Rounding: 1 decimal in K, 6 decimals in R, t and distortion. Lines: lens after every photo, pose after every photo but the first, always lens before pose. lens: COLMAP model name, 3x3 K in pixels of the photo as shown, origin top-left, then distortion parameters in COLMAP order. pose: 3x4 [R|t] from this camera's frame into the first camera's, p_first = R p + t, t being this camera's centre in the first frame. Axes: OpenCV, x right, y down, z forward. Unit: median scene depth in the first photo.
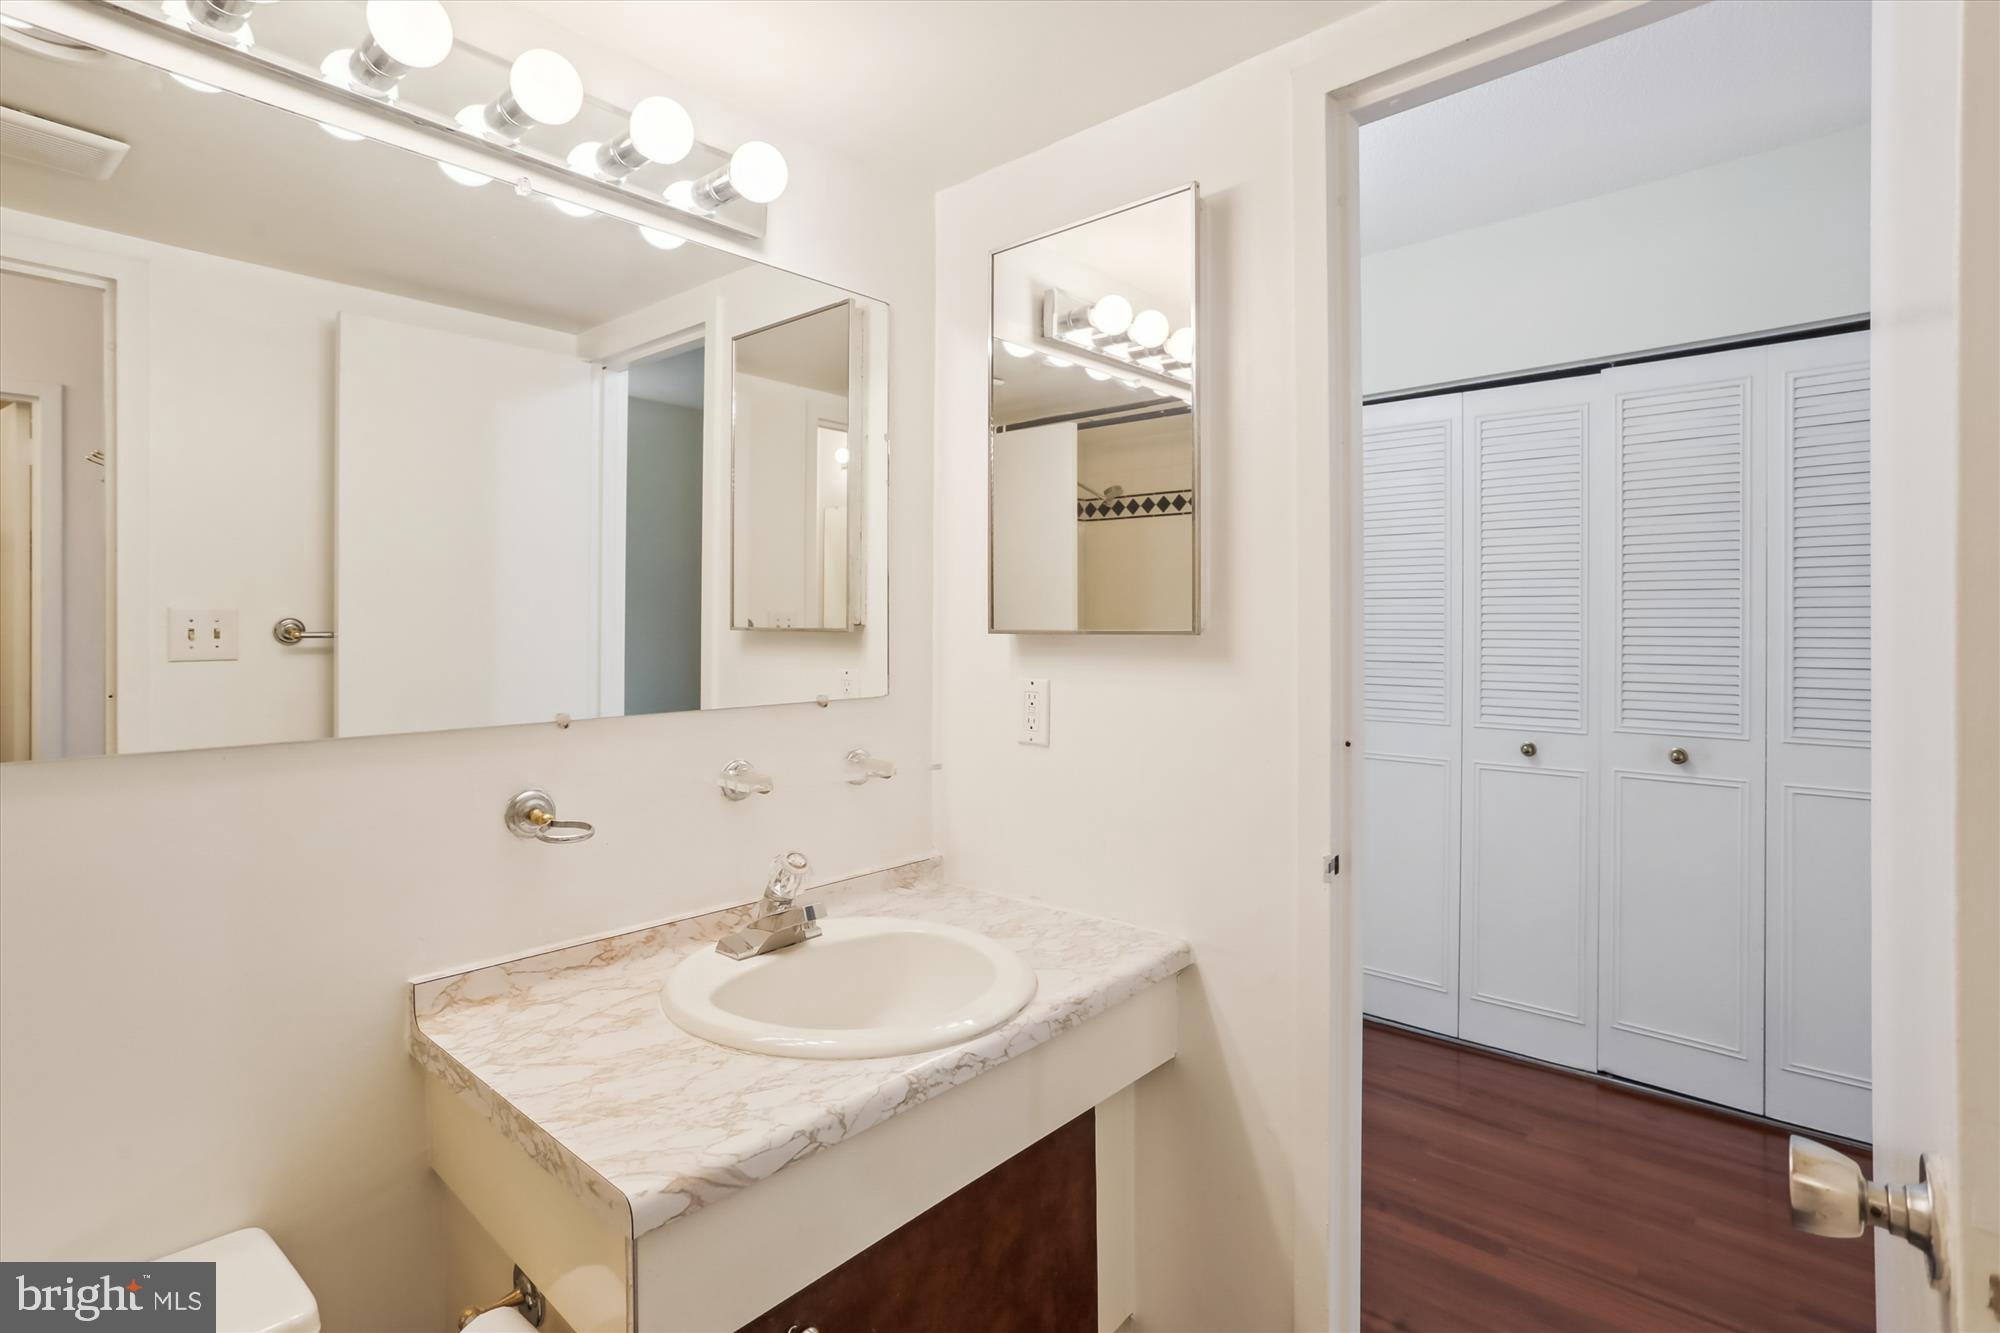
lens RADIAL K [[966.0, 0, 998.3], [0, 966.0, 626.5], [0, 0, 1]] dist [-0.049082, 0.030126]
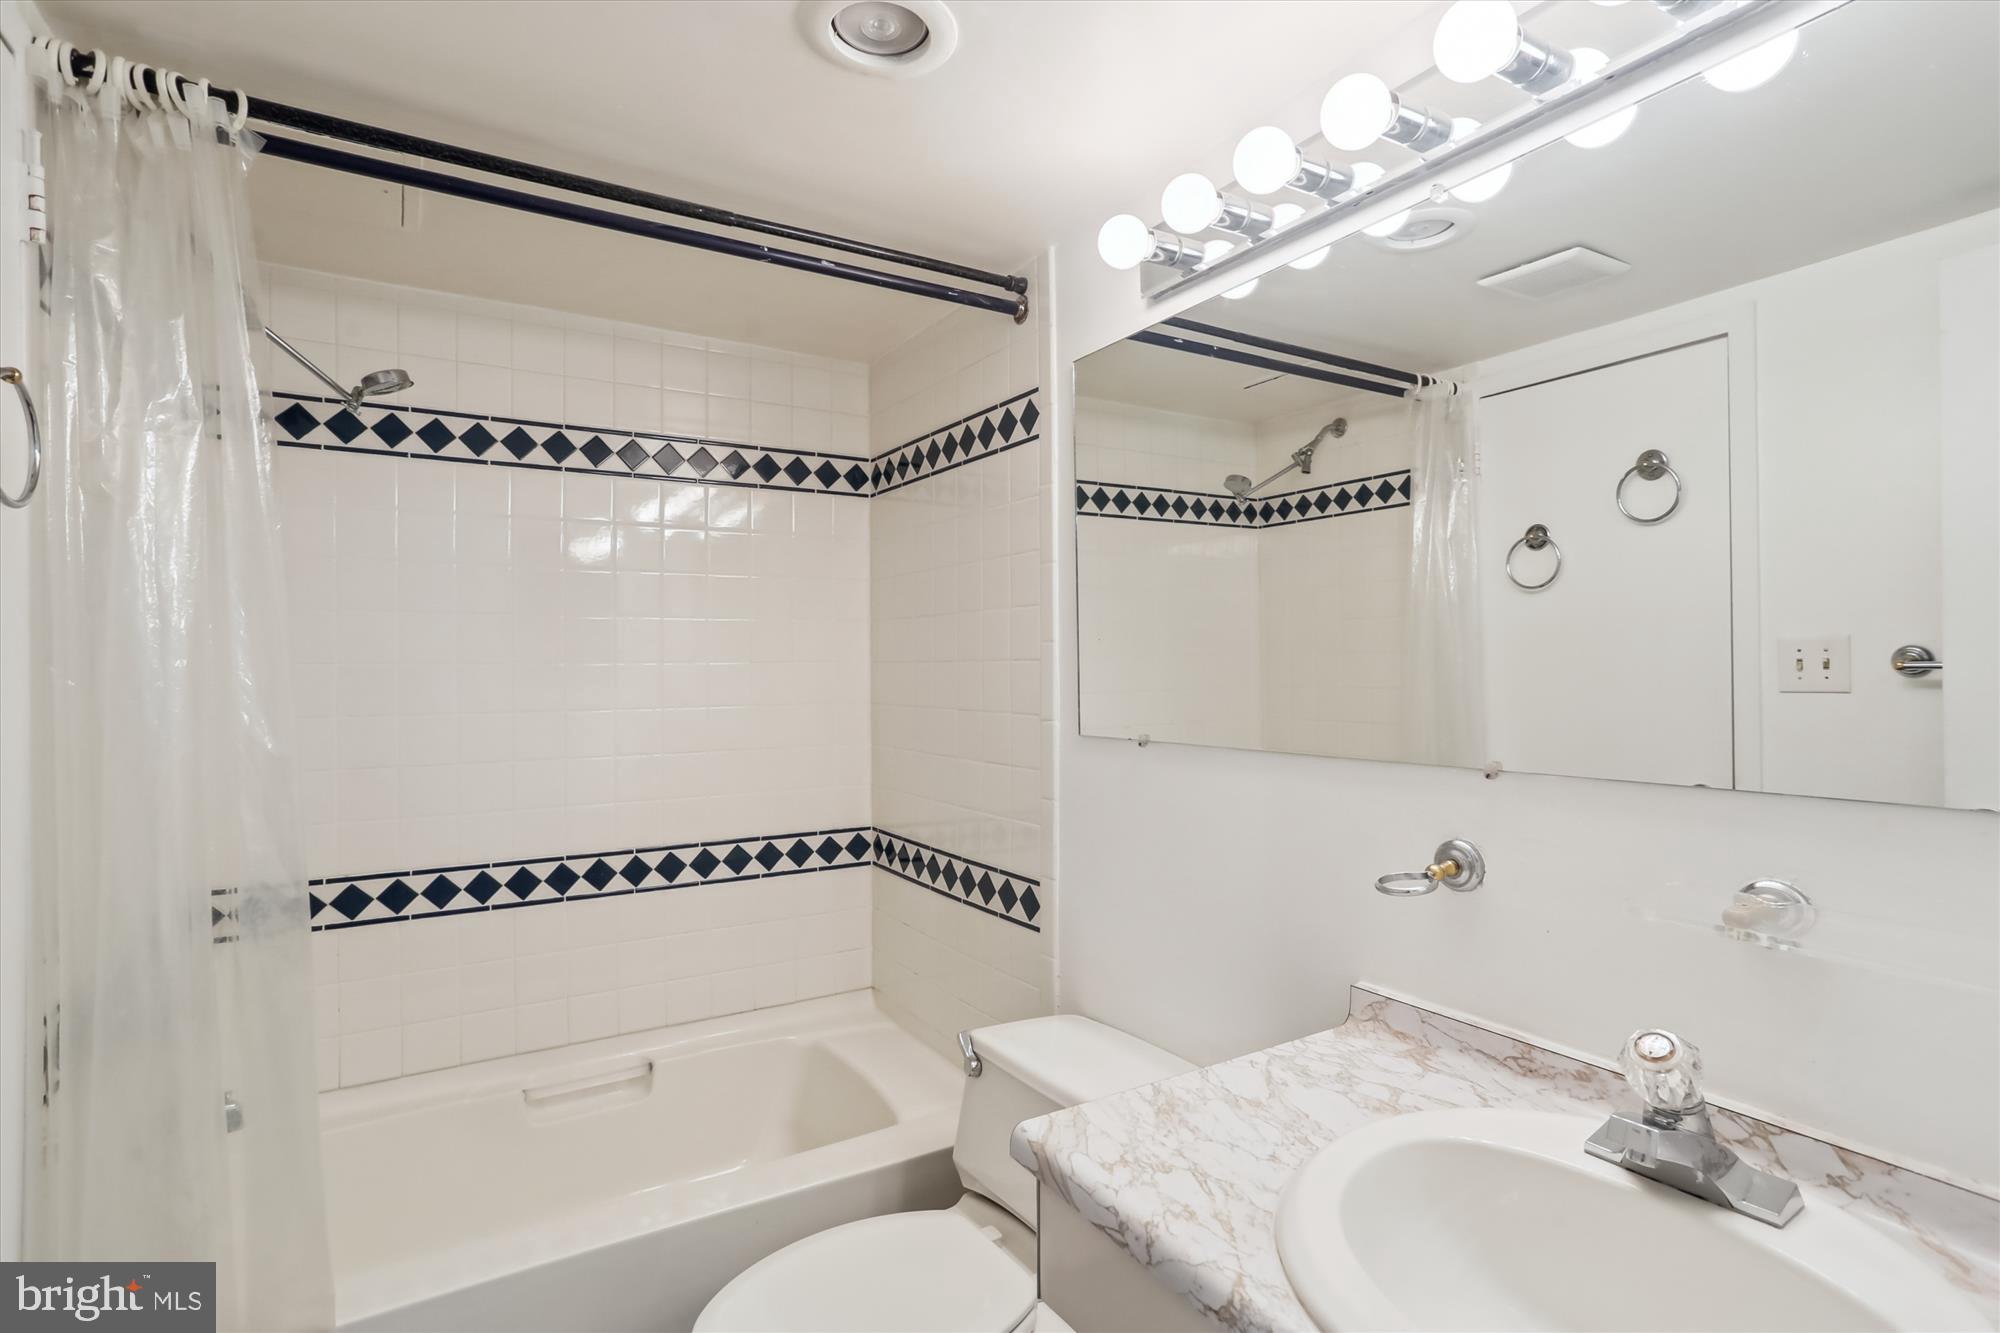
lens RADIAL K [[958.6, 0, 1015.0], [0, 958.6, 676.4], [0, 0, 1]] dist [-0.052114, 0.035064]
pose [[-0.272216, 0.016034, -0.962103, 0.538741], [0.013872, 0.999823, 0.012738, -0.005856], [0.962136, -0.009879, -0.272390, 0.890337]]
